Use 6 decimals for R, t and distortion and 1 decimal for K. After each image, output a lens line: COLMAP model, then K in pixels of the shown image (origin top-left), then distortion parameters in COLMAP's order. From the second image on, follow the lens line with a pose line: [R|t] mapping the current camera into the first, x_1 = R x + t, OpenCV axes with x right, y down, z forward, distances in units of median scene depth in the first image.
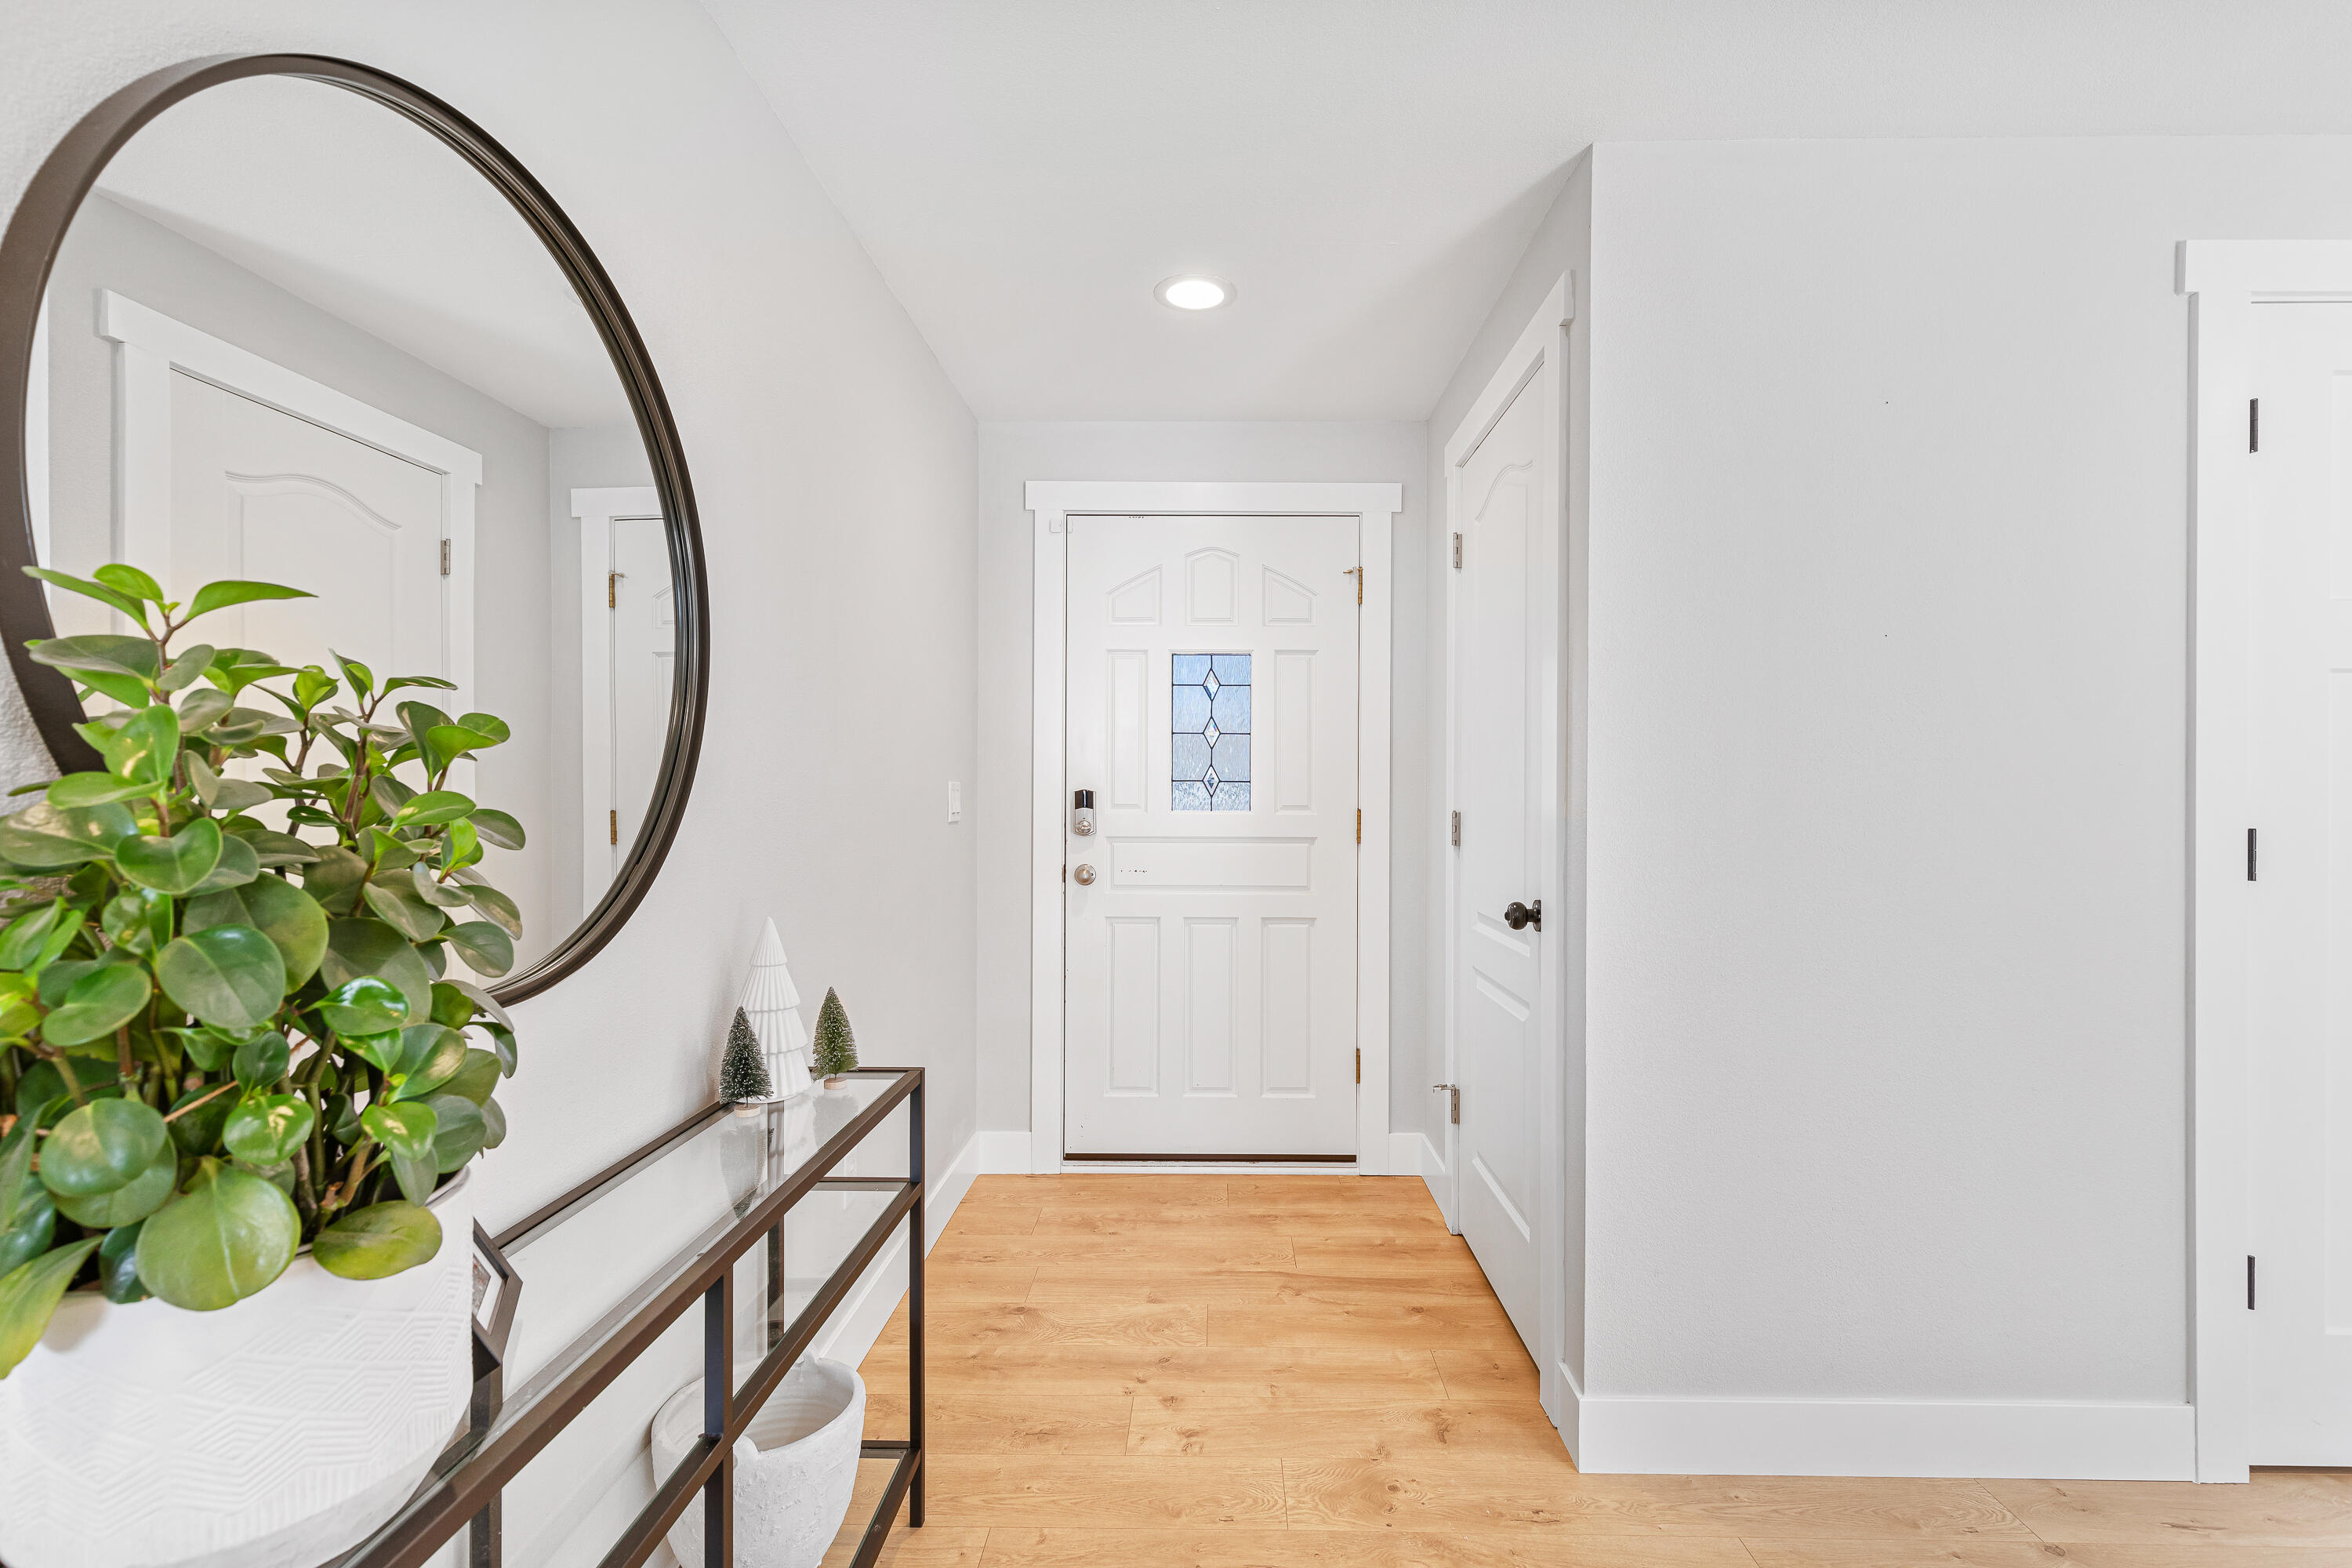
lens RADIAL K [[1075.4, 0, 1178.5], [0, 1075.4, 797.1], [0, 0, 1]] dist [0.013797, -0.000575]
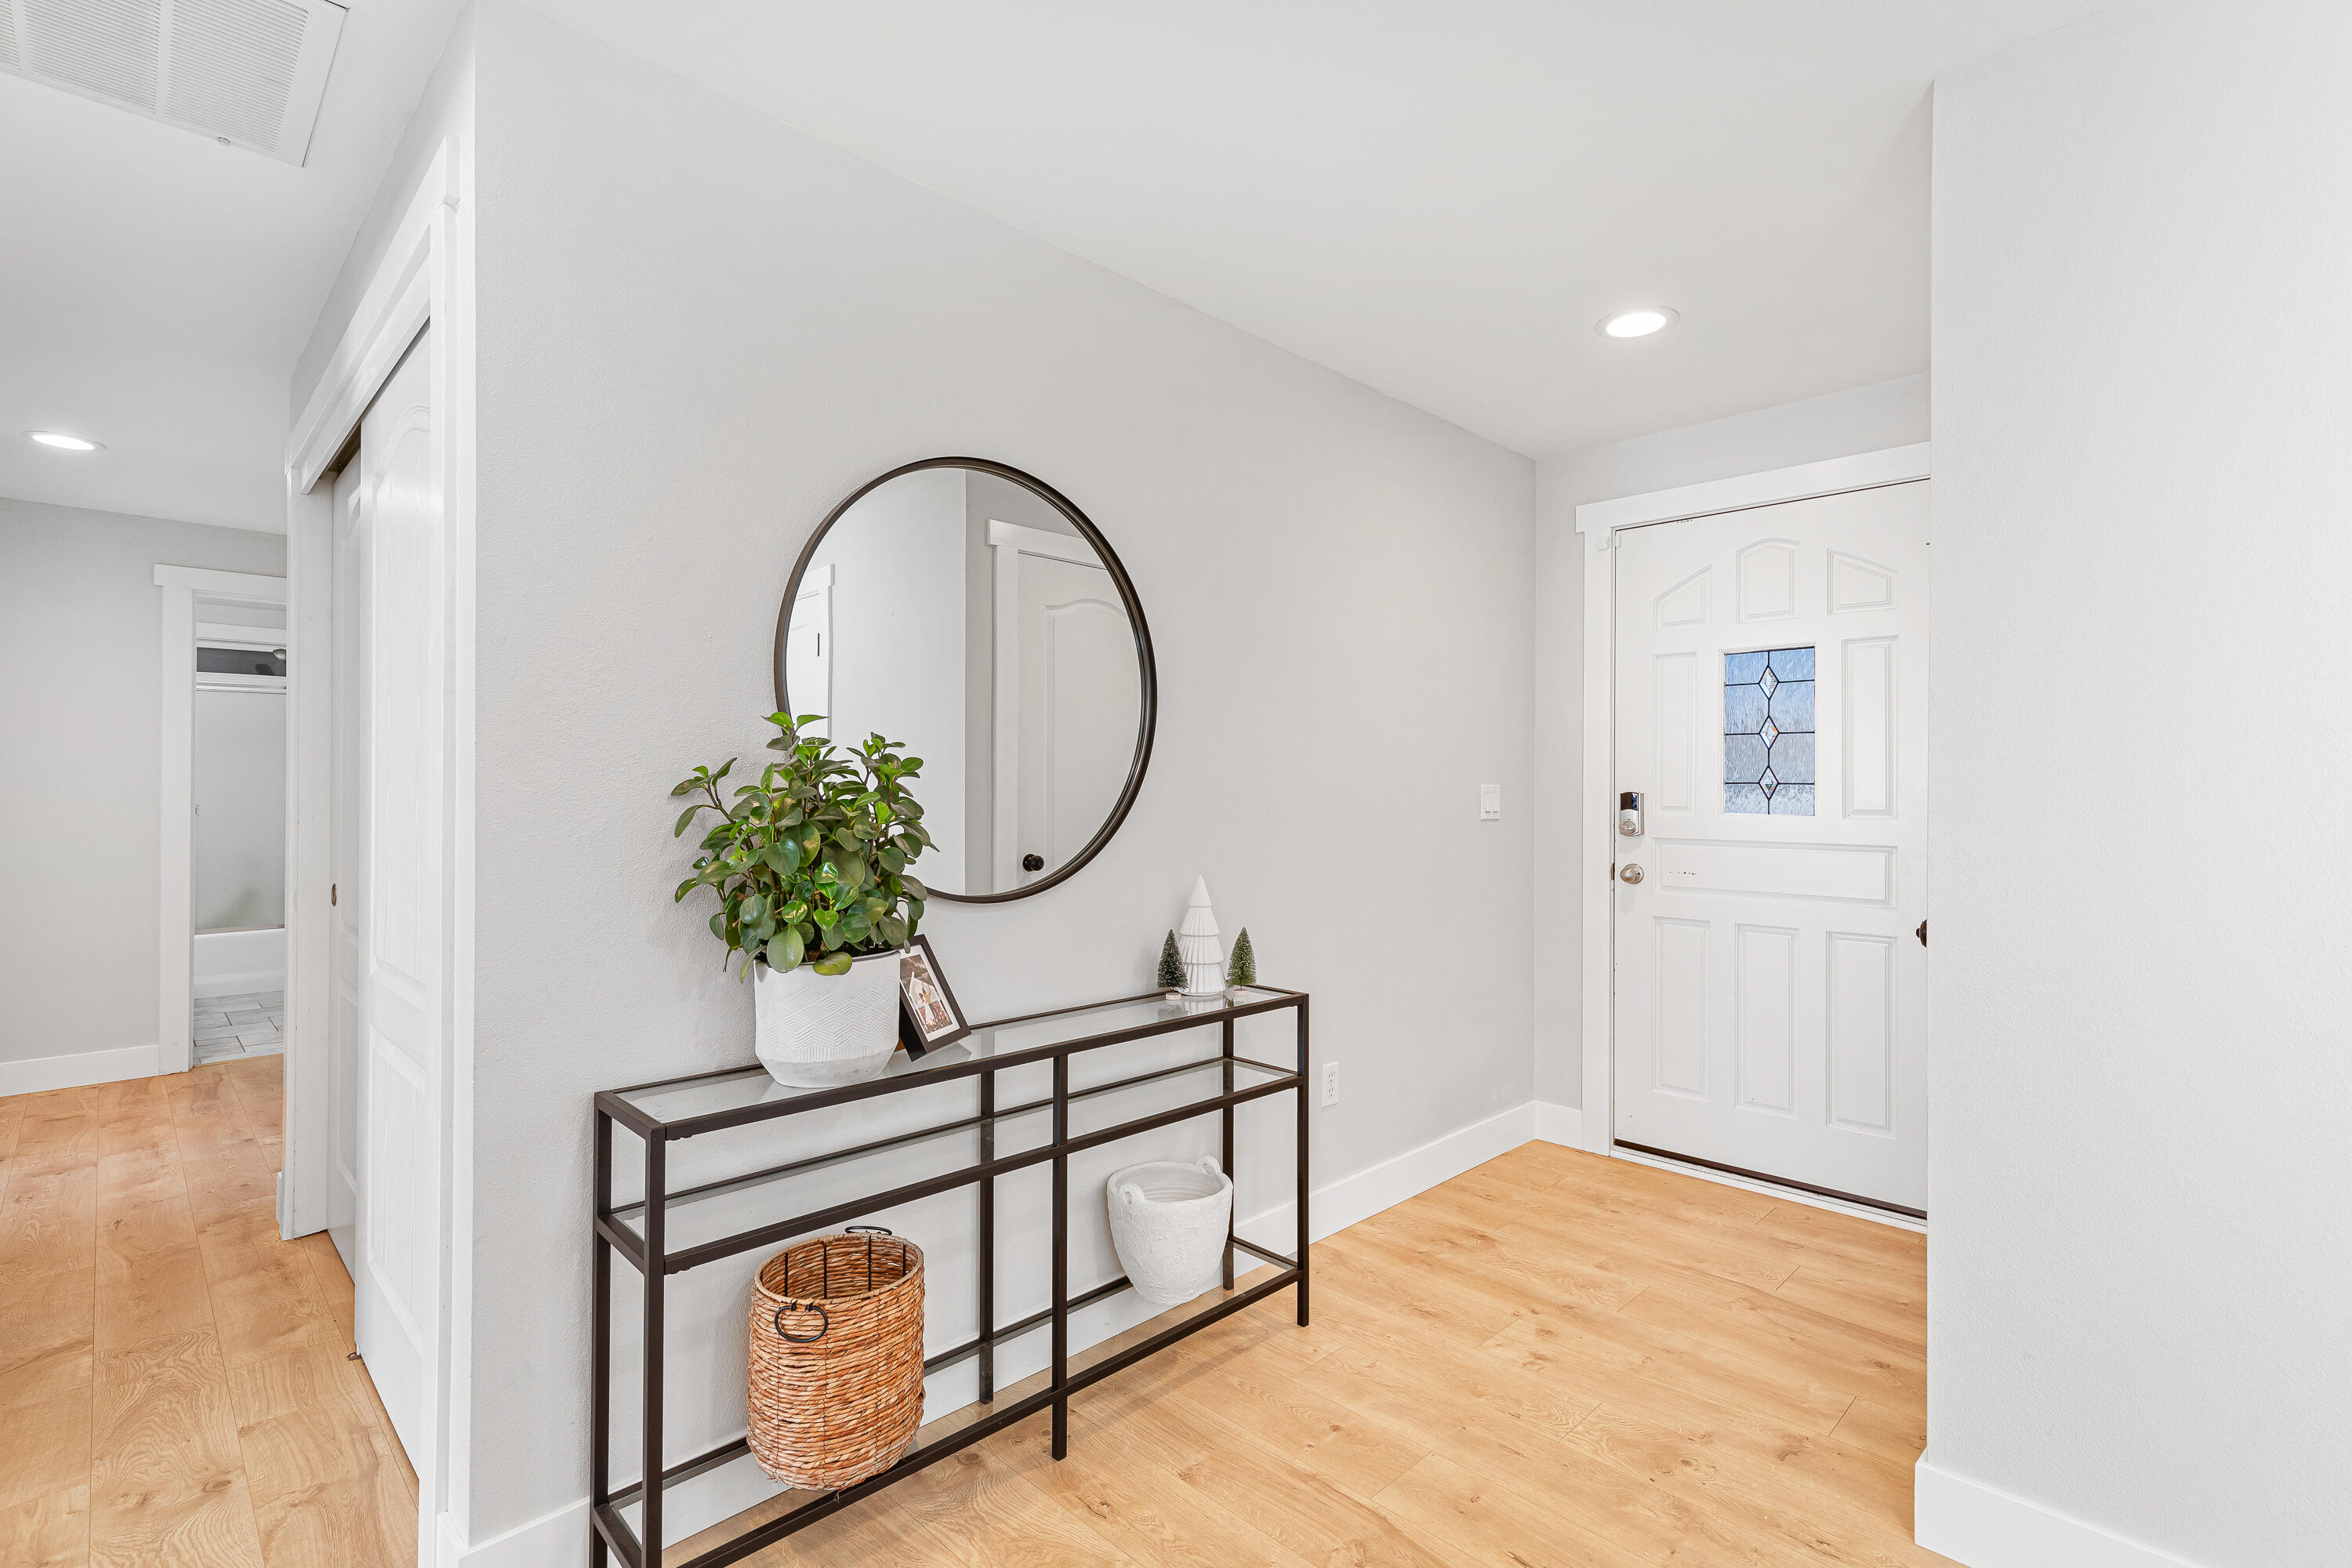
lens RADIAL K [[1075.4, 0, 1178.5], [0, 1075.4, 797.1], [0, 0, 1]] dist [0.013797, -0.000575]
pose [[0.718819, 0.007200, -0.695160, 0.405787], [-0.007557, 0.999968, 0.002543, -0.001477], [0.695157, 0.003426, 0.718850, -0.067405]]
